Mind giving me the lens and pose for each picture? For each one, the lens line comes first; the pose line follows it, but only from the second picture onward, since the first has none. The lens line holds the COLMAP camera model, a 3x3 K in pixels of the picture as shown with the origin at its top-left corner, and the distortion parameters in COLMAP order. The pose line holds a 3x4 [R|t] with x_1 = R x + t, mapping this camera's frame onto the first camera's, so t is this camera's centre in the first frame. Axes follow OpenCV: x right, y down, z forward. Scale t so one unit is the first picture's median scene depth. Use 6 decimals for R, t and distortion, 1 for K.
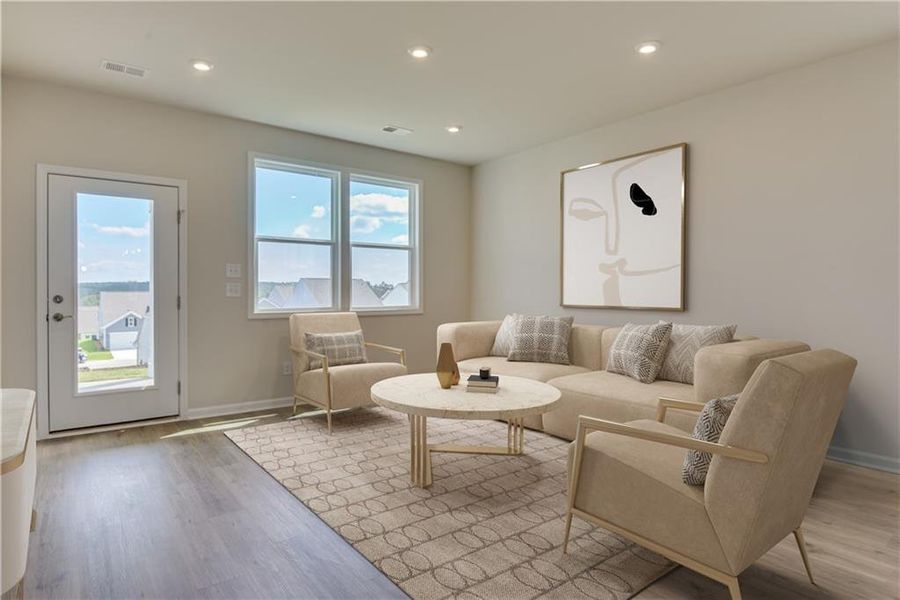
lens RADIAL K [[504.1, 0, 442.1], [0, 504.1, 295.8], [0, 0, 1]] dist [0.000763, -0.003755]
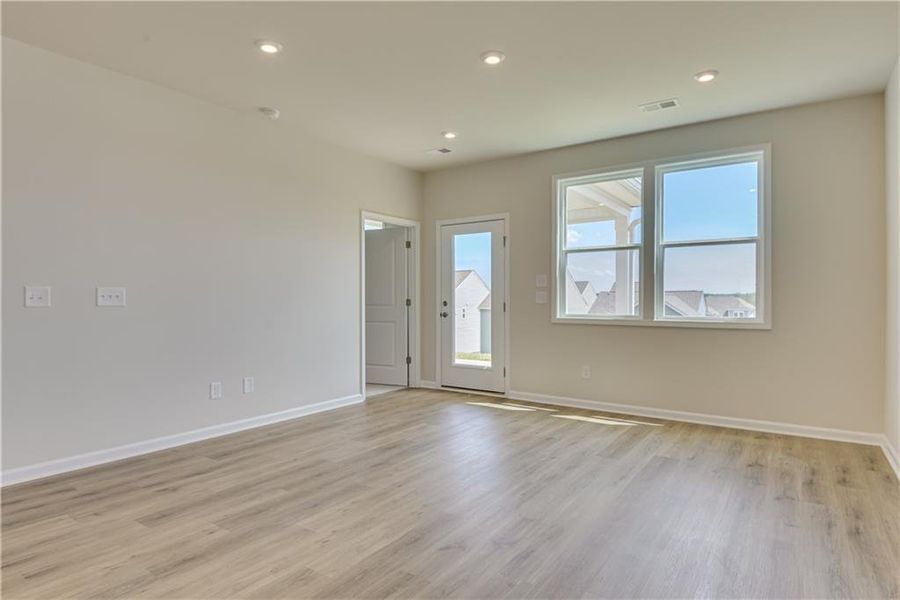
lens RADIAL K [[504.1, 0, 464.1], [0, 504.1, 302.0], [0, 0, 1]] dist [0.000763, -0.003755]
pose [[0.317336, 0.006386, -0.948292, 0.609461], [-0.008496, 0.999956, 0.003891, -0.003641], [0.948275, 0.006822, 0.317376, 0.434600]]
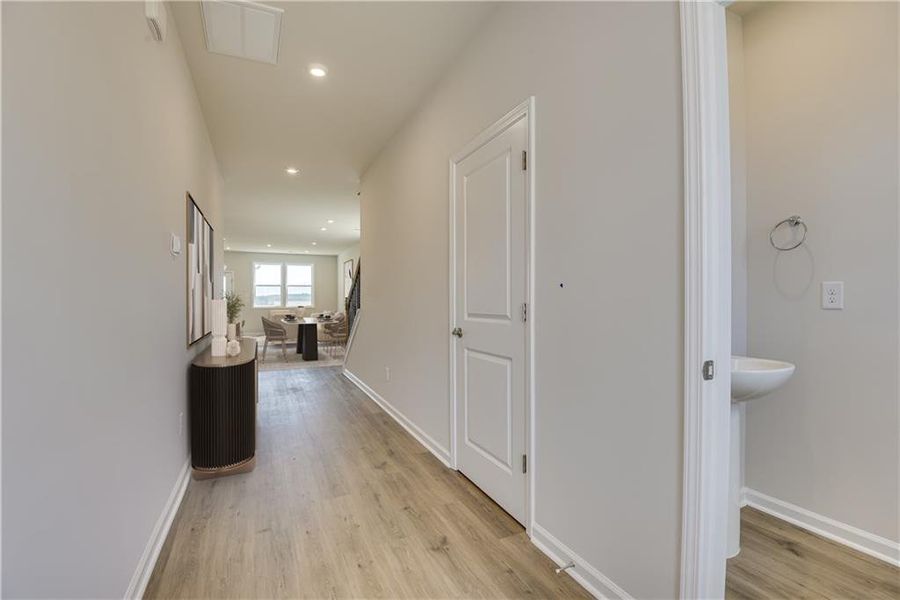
lens RADIAL K [[431.3, 0, 449.6], [0, 431.3, 302.9], [0, 0, 1]] dist [0.000266, -0.006659]
pose [[0.972507, -0.006970, -0.232768, 1.562905], [0.004906, 0.999943, -0.009447, 0.036858], [0.232821, 0.008045, 0.972486, -1.495798]]
